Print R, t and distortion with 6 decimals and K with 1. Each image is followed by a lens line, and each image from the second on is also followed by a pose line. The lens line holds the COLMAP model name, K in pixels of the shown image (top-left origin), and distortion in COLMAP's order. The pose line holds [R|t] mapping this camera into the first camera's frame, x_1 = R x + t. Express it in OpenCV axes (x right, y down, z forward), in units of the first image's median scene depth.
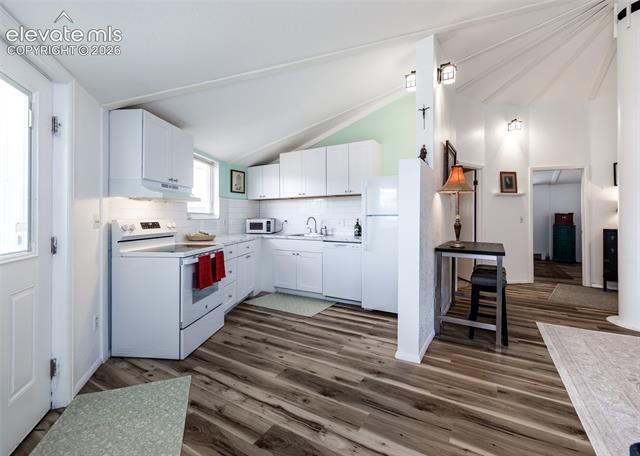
lens RADIAL K [[279.2, 0, 320.4], [0, 279.2, 218.8], [0, 0, 1]] dist [0.001601, -0.000027]
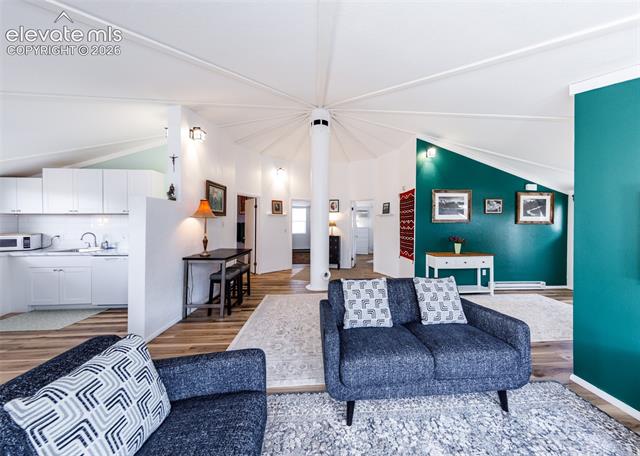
lens RADIAL K [[218.2, 0, 333.2], [0, 218.2, 225.3], [0, 0, 1]] dist [0.001314, 0.000108]
pose [[0.821171, -0.000761, 0.570681, 0.343061], [-0.005077, 0.999950, 0.008638, -0.061511], [-0.570659, -0.009991, 0.821126, -0.285699]]
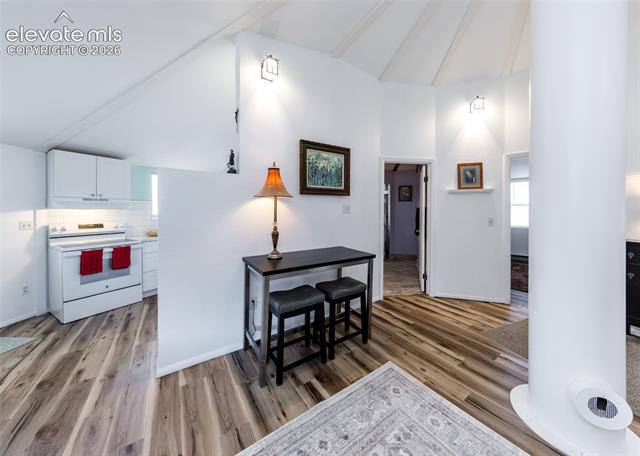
lens RADIAL K [[216.7, 0, 331.1], [0, 216.7, 214.2], [0, 0, 1]] dist [0.000428, 0.000092]
pose [[0.917538, 0.003892, -0.397628, 0.825319], [0.002685, 0.999869, 0.015983, -0.045185], [0.397638, -0.015733, 0.917407, 0.376915]]
